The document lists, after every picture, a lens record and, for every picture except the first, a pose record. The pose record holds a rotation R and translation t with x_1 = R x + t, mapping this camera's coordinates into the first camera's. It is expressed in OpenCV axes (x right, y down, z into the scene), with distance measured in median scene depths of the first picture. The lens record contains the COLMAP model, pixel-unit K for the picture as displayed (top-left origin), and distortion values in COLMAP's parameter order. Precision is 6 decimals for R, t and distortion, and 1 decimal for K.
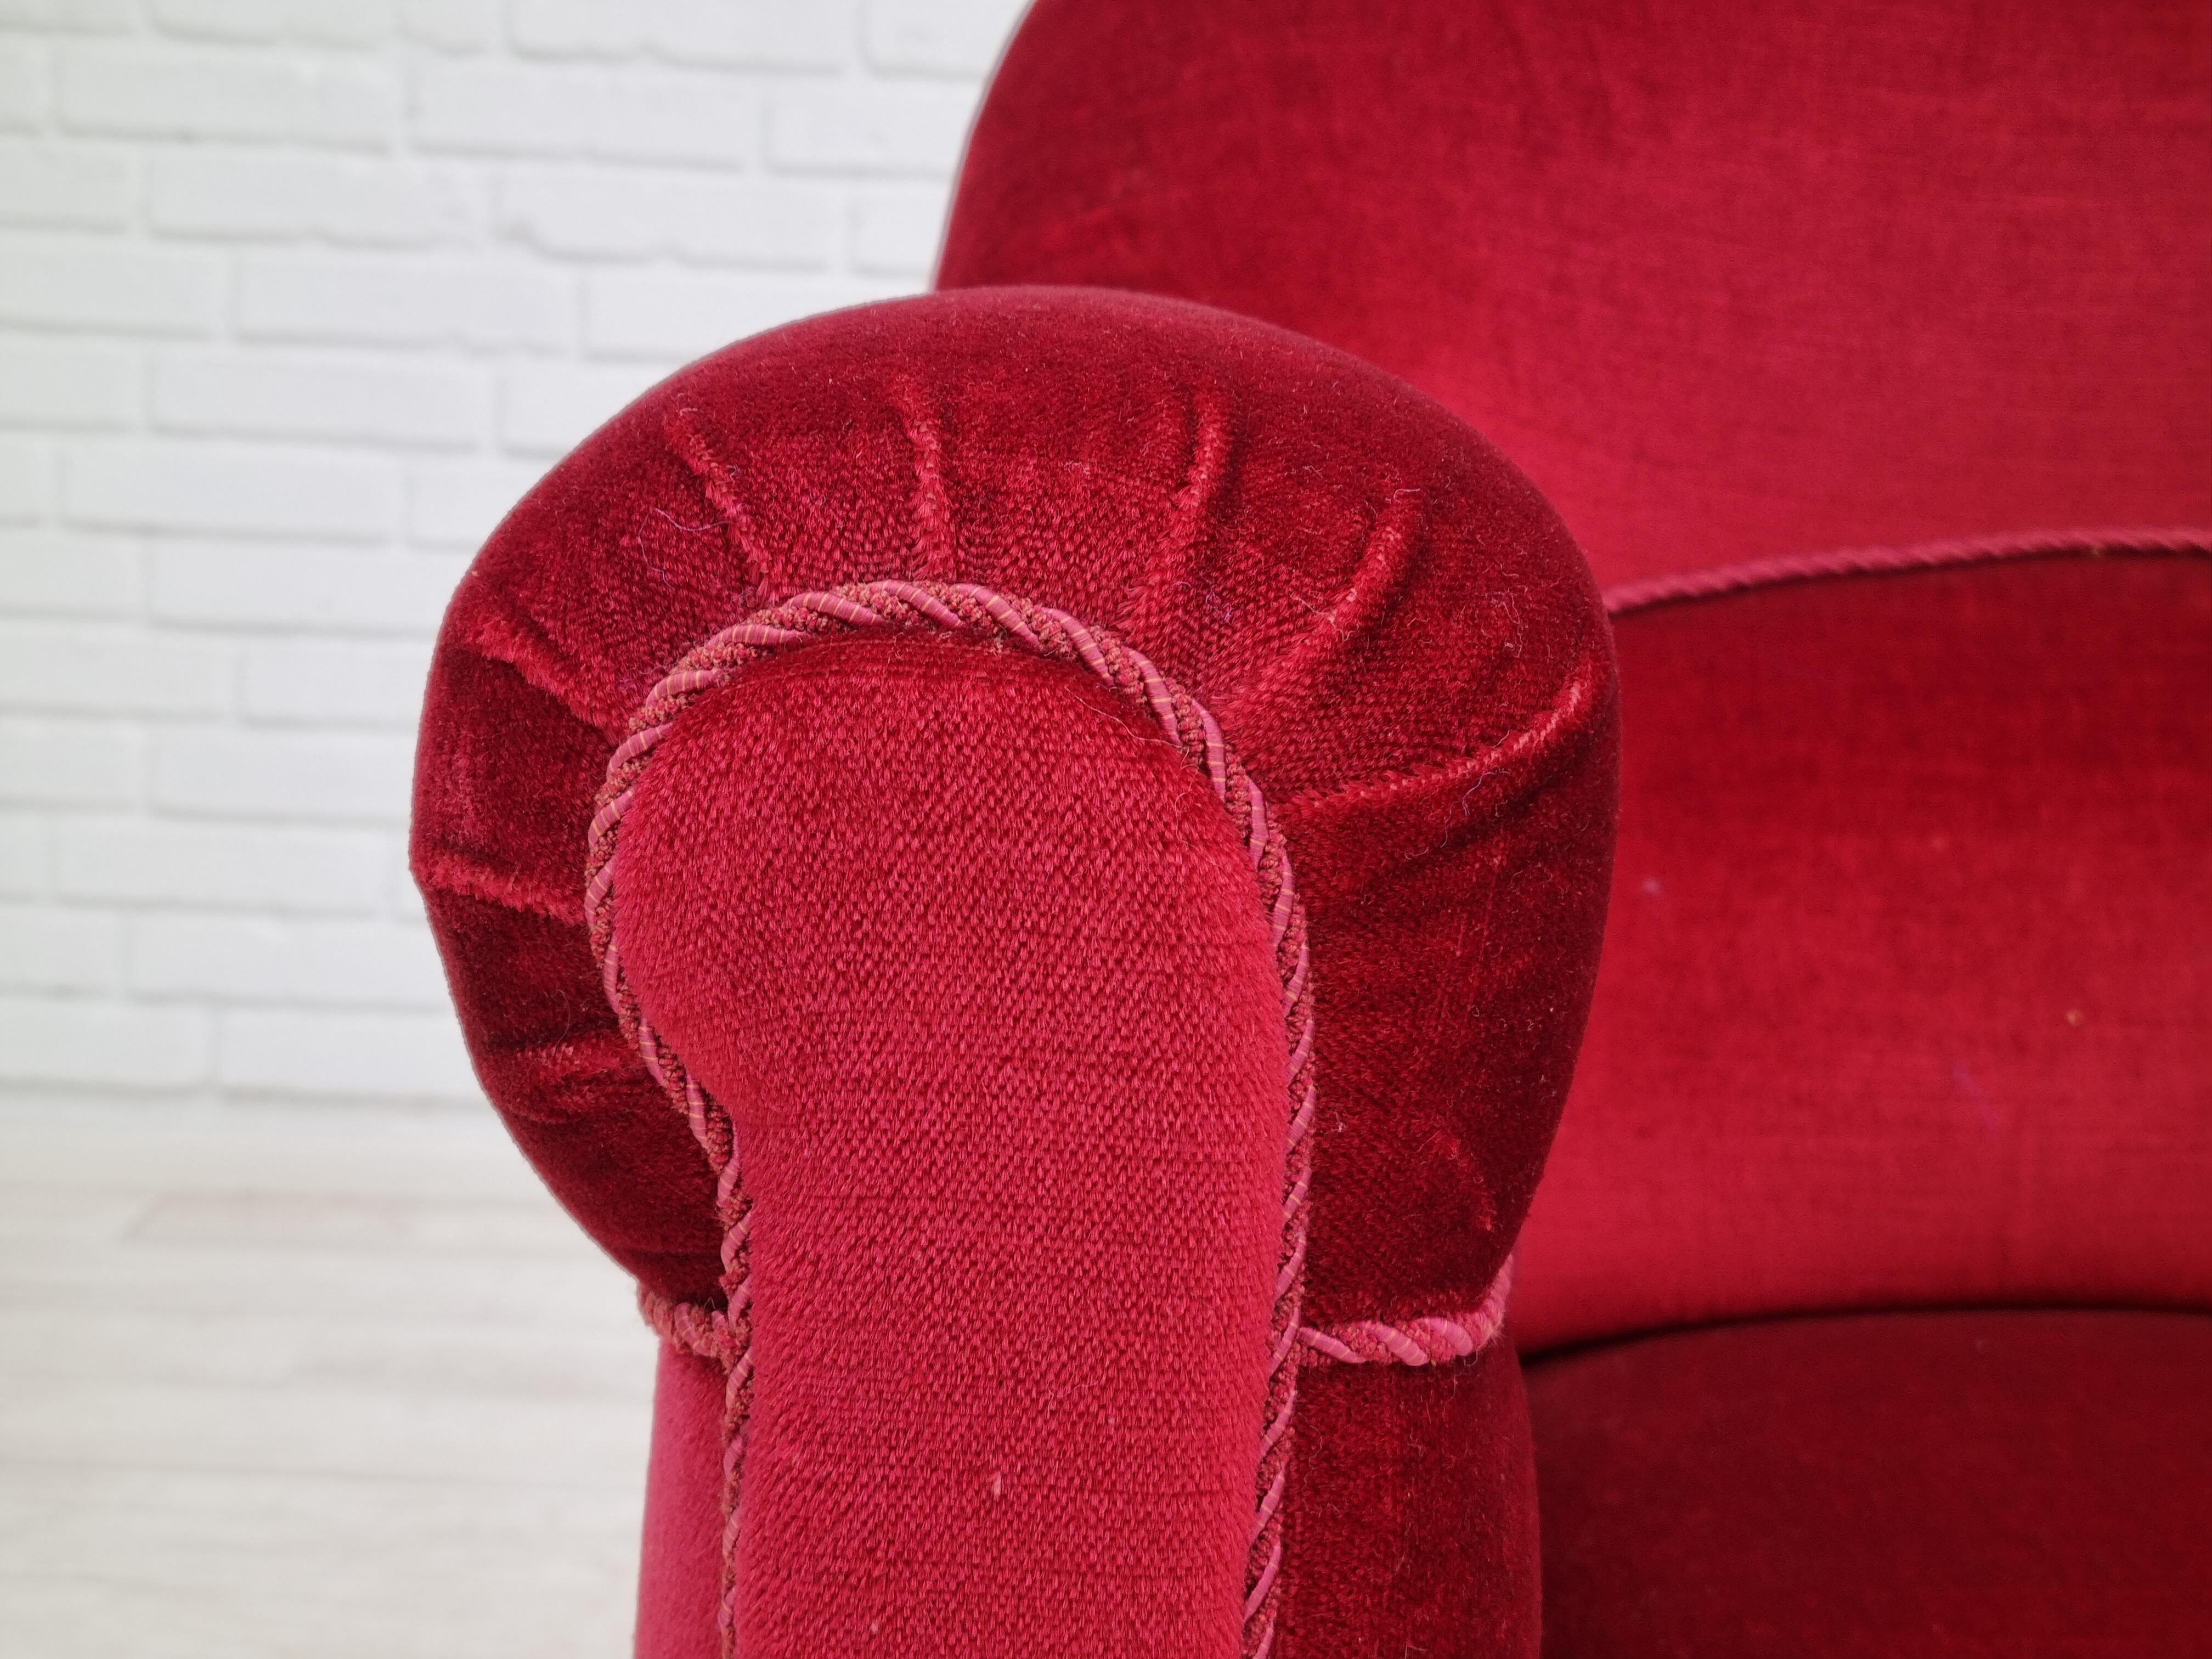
lens RADIAL K [[3414.8, 0, 1112.2], [0, 3414.8, 740.9], [0, 0, 1]] dist [0.053881, 0.000000]
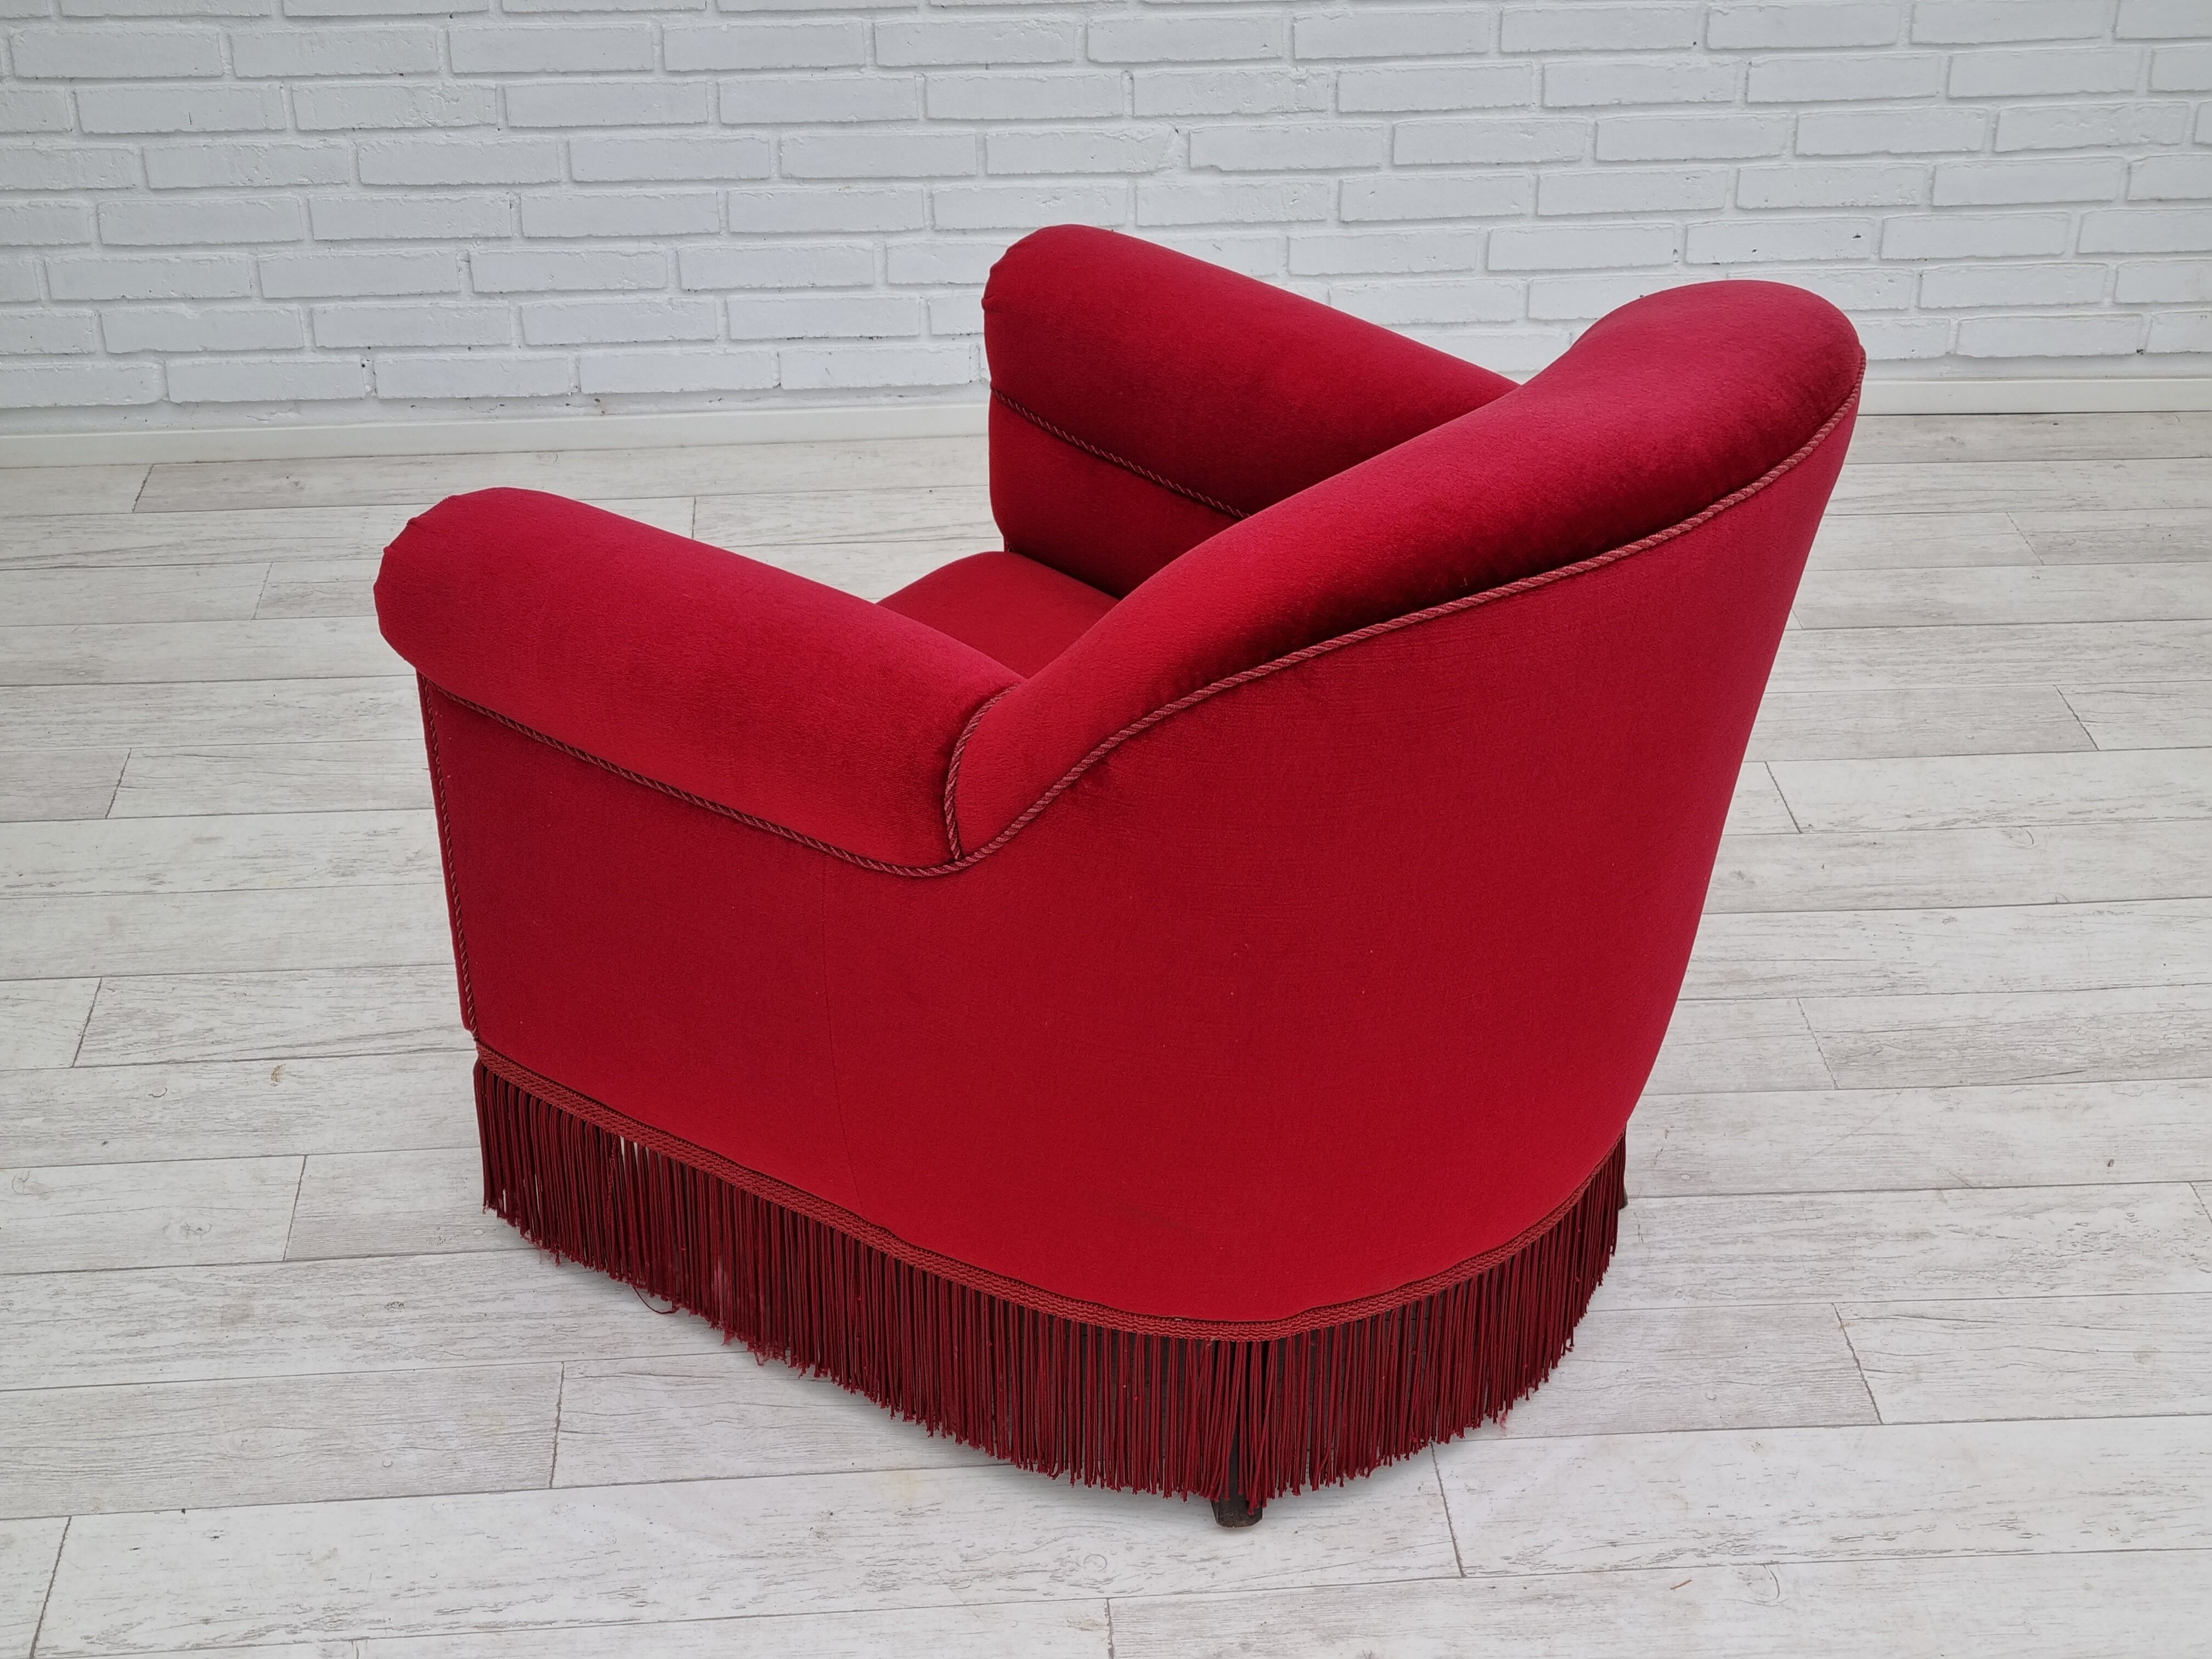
lens RADIAL K [[3414.8, 0, 1137.0], [0, 3414.8, 844.9], [0, 0, 1]] dist [0.053881, 0.000000]
pose [[0.995703, -0.079169, 0.048039, 0.269365], [0.053382, 0.914596, 0.400829, -0.848234], [-0.075669, -0.396542, 0.914893, -1.588455]]
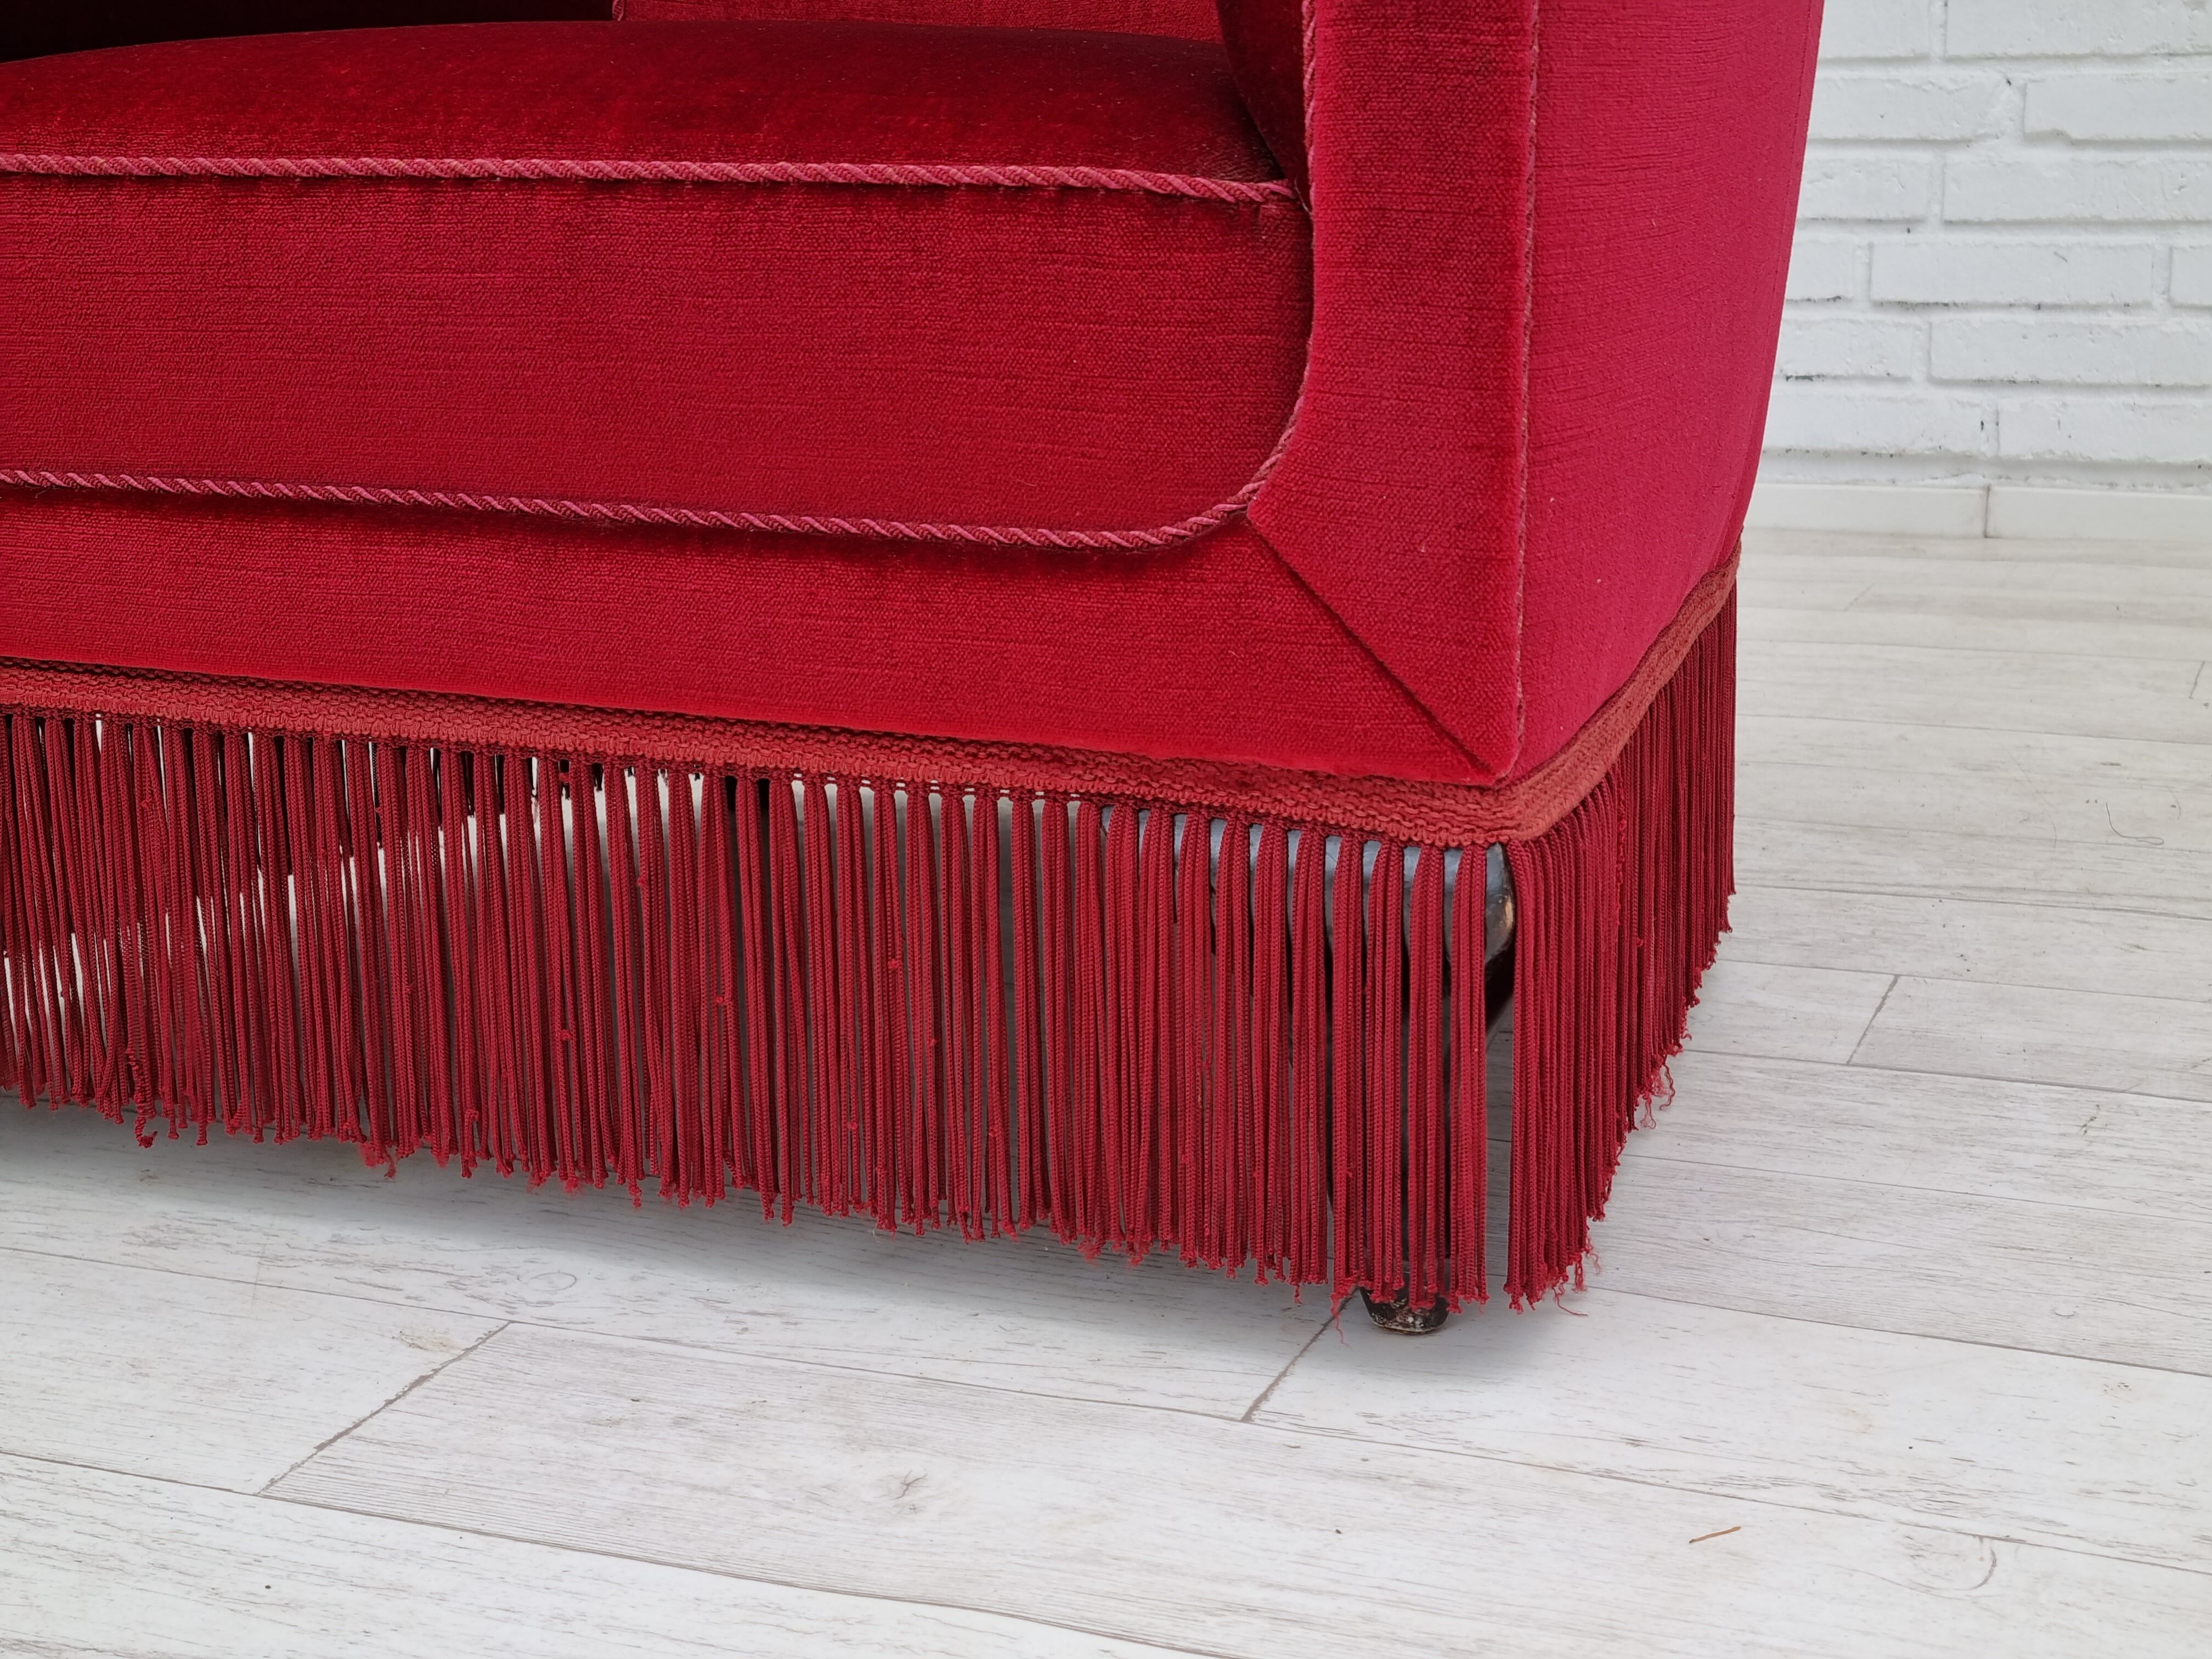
lens RADIAL K [[3414.8, 0, 1087.9], [0, 3414.8, 751.5], [0, 0, 1]] dist [0.053881, 0.000000]
pose [[0.928380, 0.018388, -0.371176, 0.931953], [0.001847, 0.998535, 0.054086, 0.396096], [0.371627, -0.050898, 0.926986, -0.516643]]
